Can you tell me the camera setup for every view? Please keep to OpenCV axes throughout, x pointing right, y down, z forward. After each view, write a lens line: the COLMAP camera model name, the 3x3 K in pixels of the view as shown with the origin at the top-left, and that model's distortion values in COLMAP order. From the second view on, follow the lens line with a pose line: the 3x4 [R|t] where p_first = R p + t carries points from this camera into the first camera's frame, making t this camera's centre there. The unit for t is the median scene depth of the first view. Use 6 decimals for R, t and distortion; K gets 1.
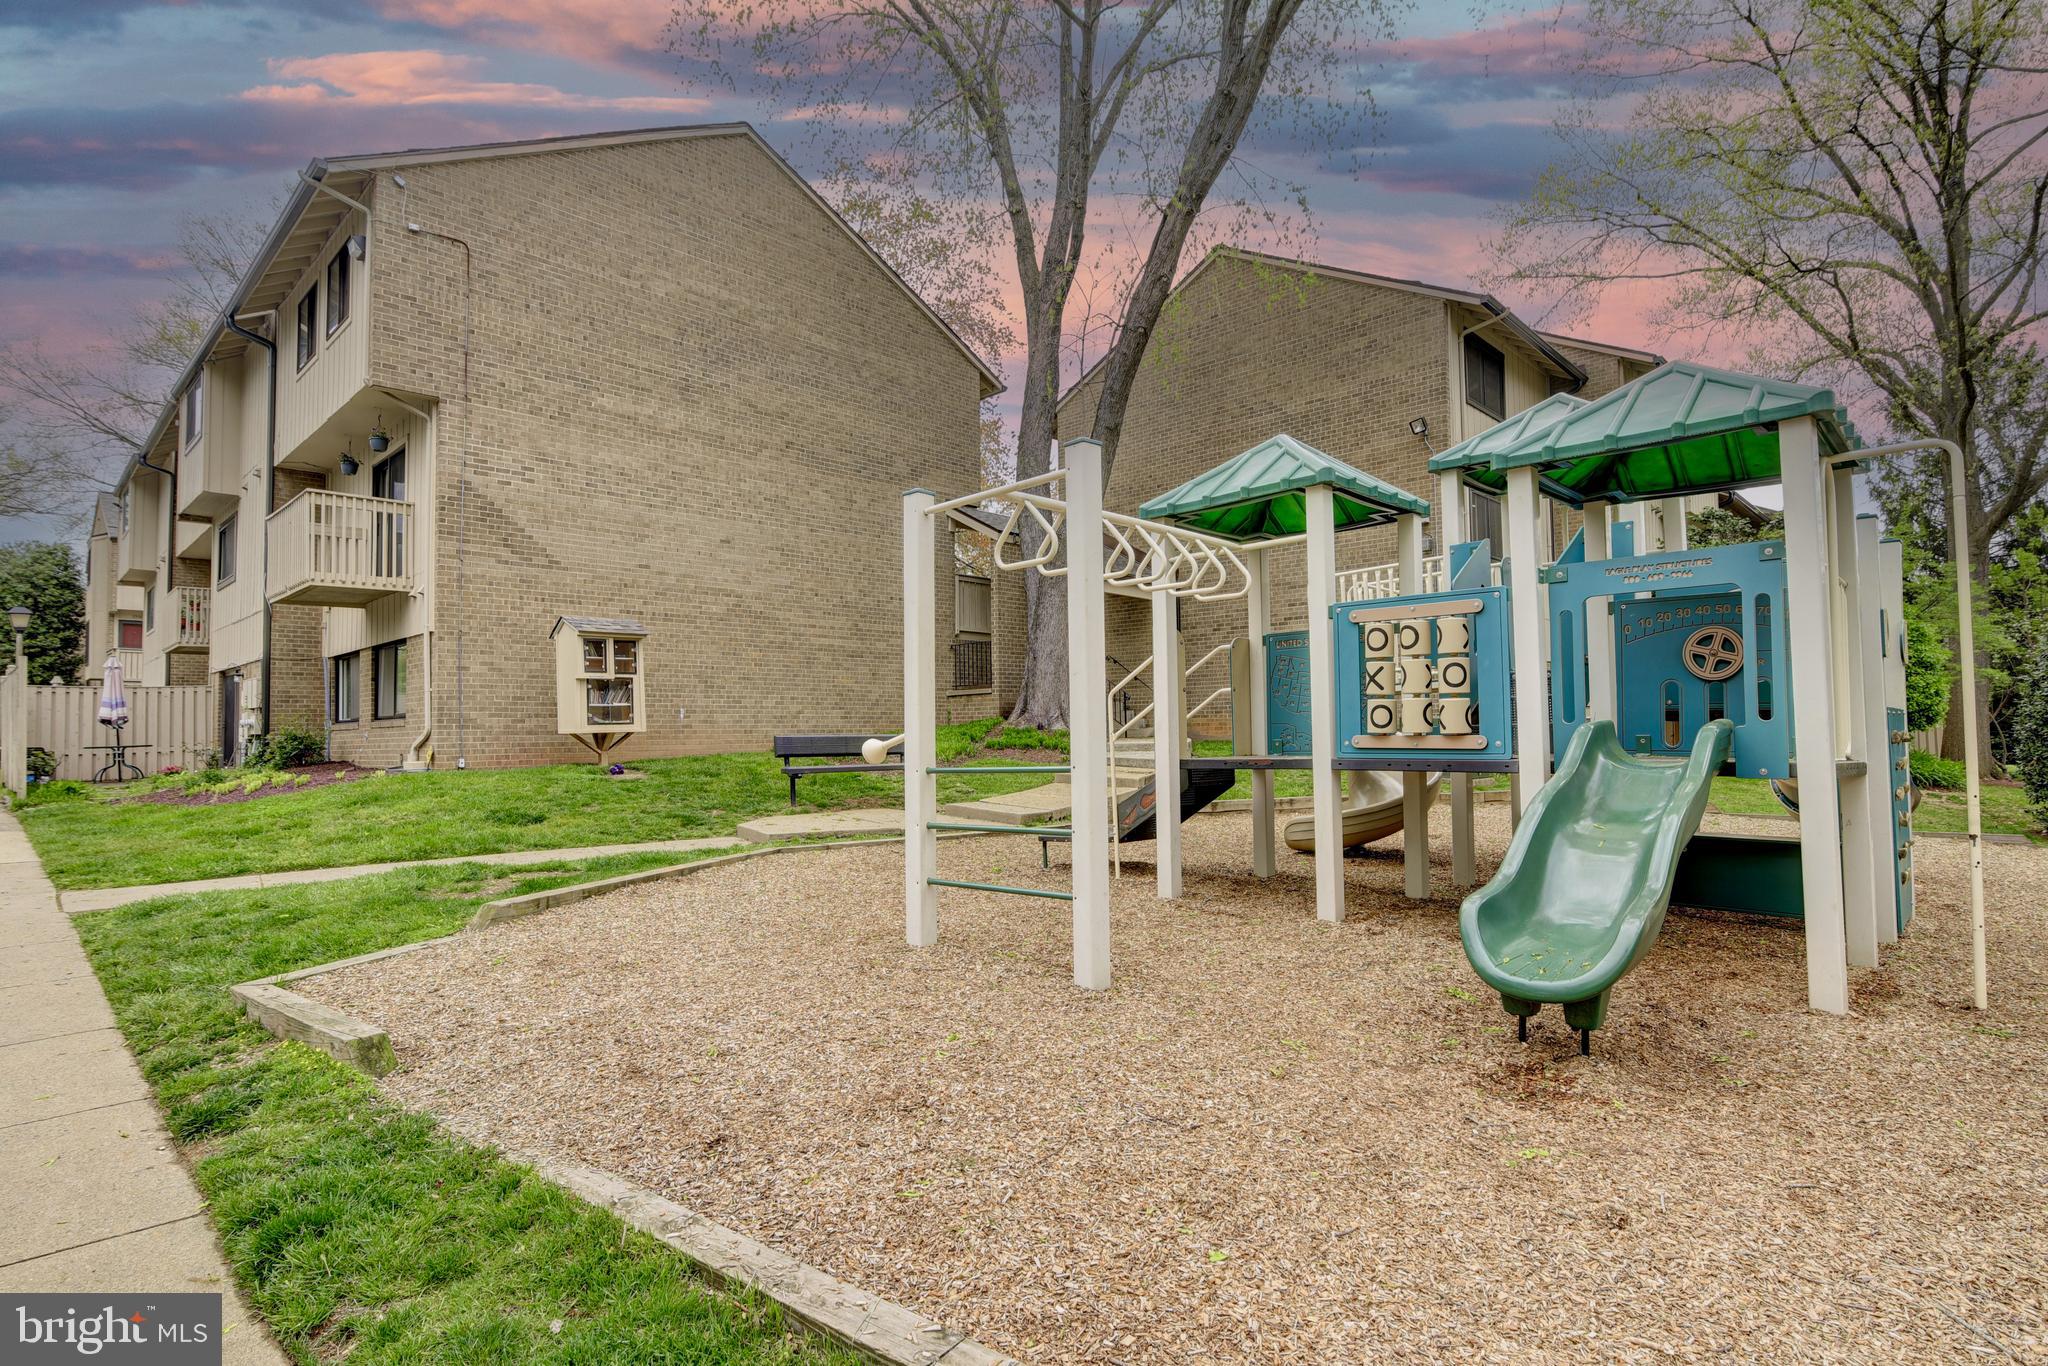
lens RADIAL K [[1015.8, 0, 1025.5], [0, 1015.8, 690.7], [0, 0, 1]] dist [-0.015970, 0.000025]
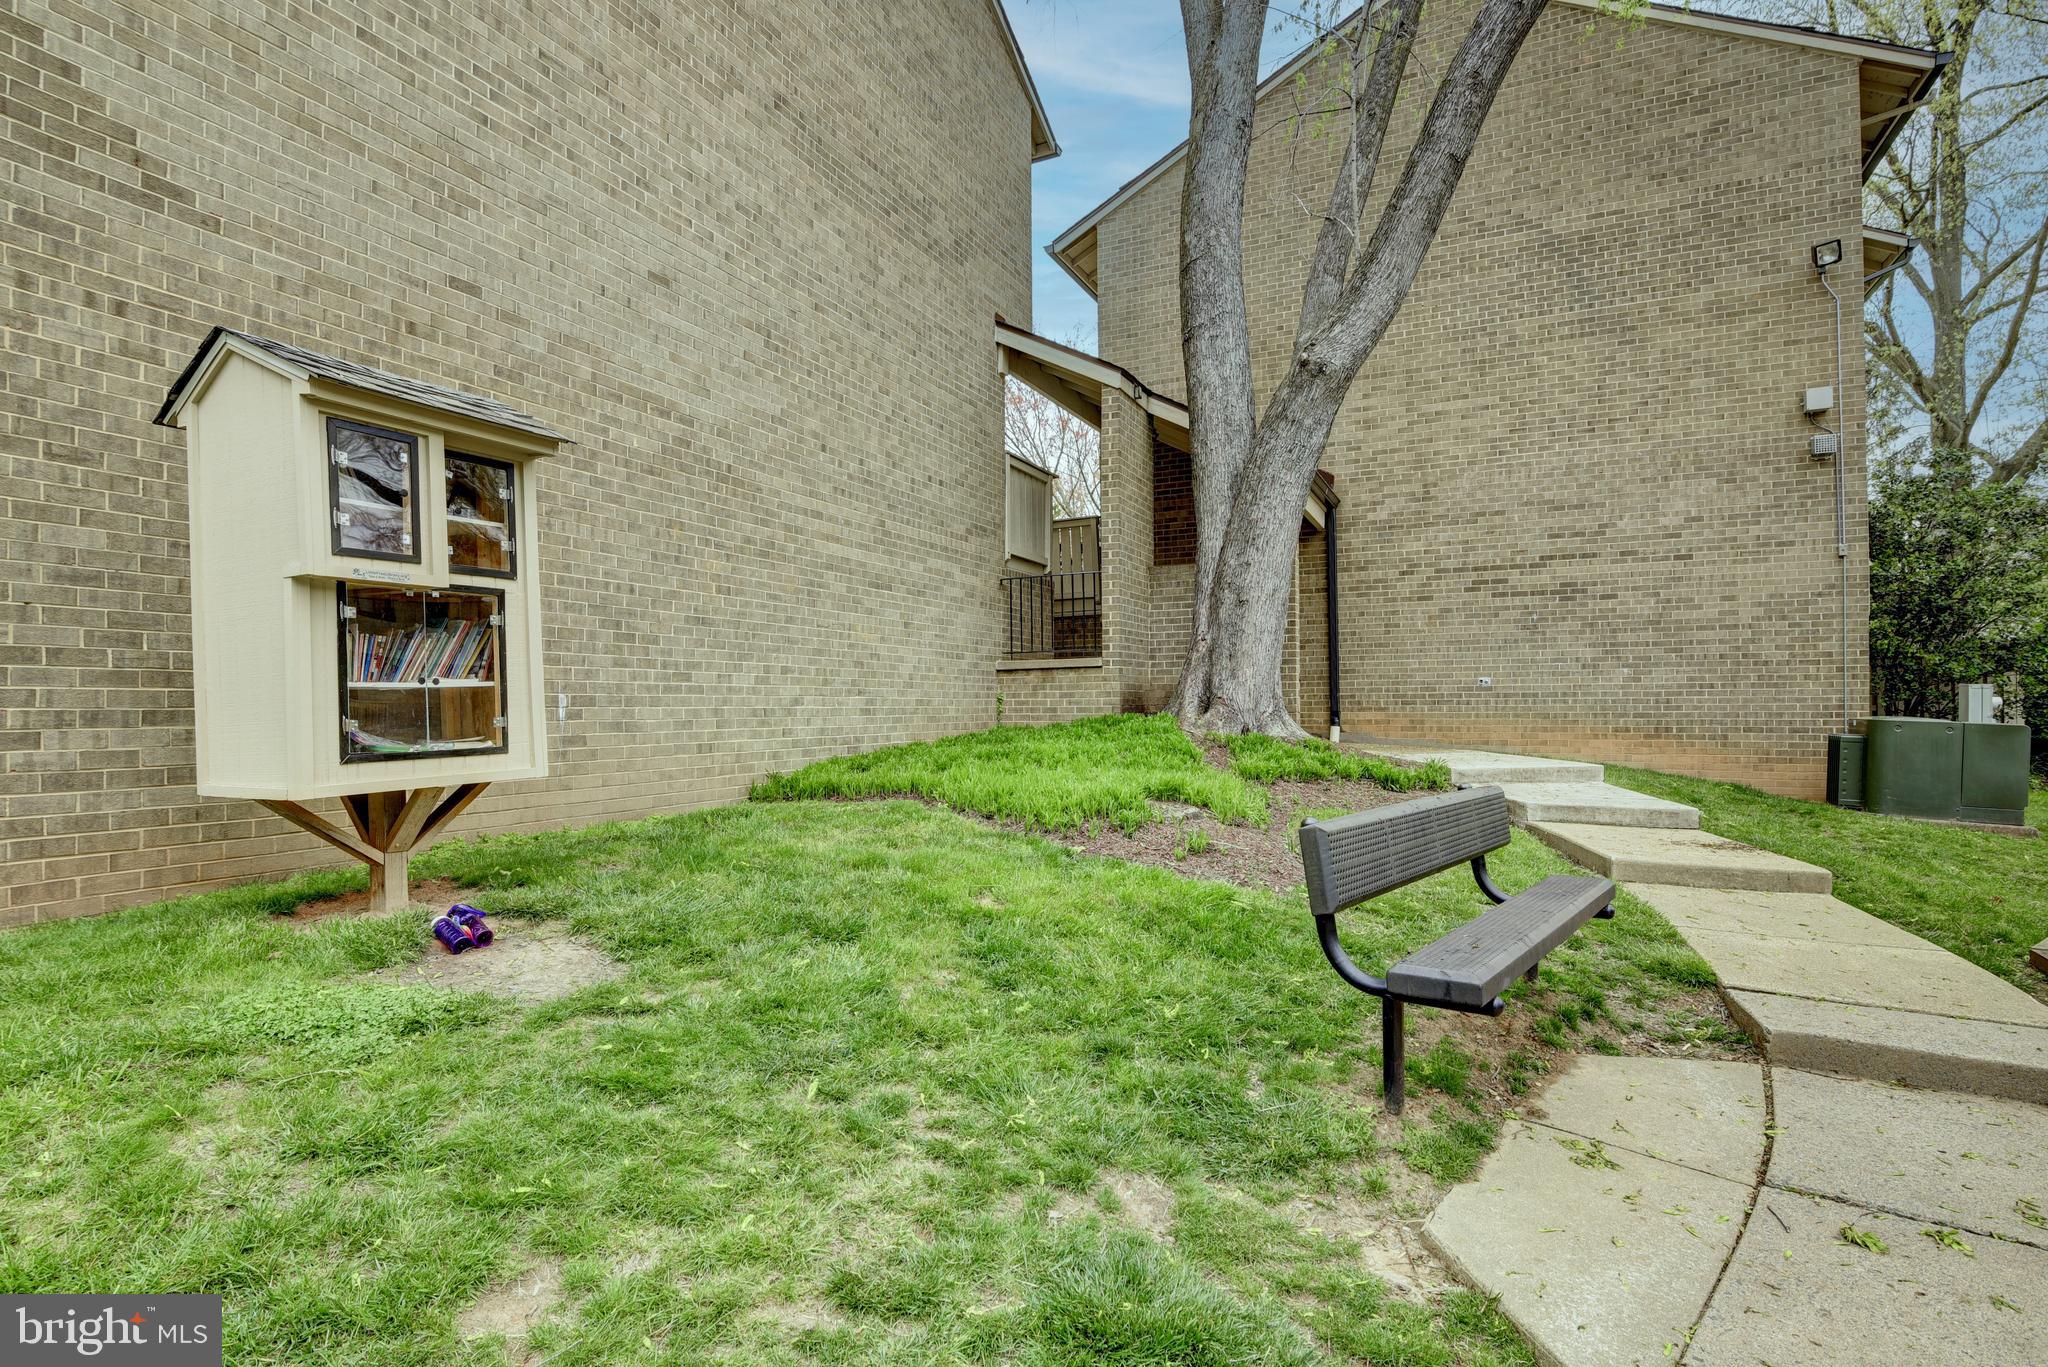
lens RADIAL K [[1015.8, 0, 1025.5], [0, 1015.8, 691.2], [0, 0, 1]] dist [-0.015970, 0.000025]
pose [[0.953435, 0.011686, 0.301371, -0.264860], [-0.019054, 0.999587, 0.021521, 0.005092], [-0.300995, -0.026261, 0.953264, 0.544574]]
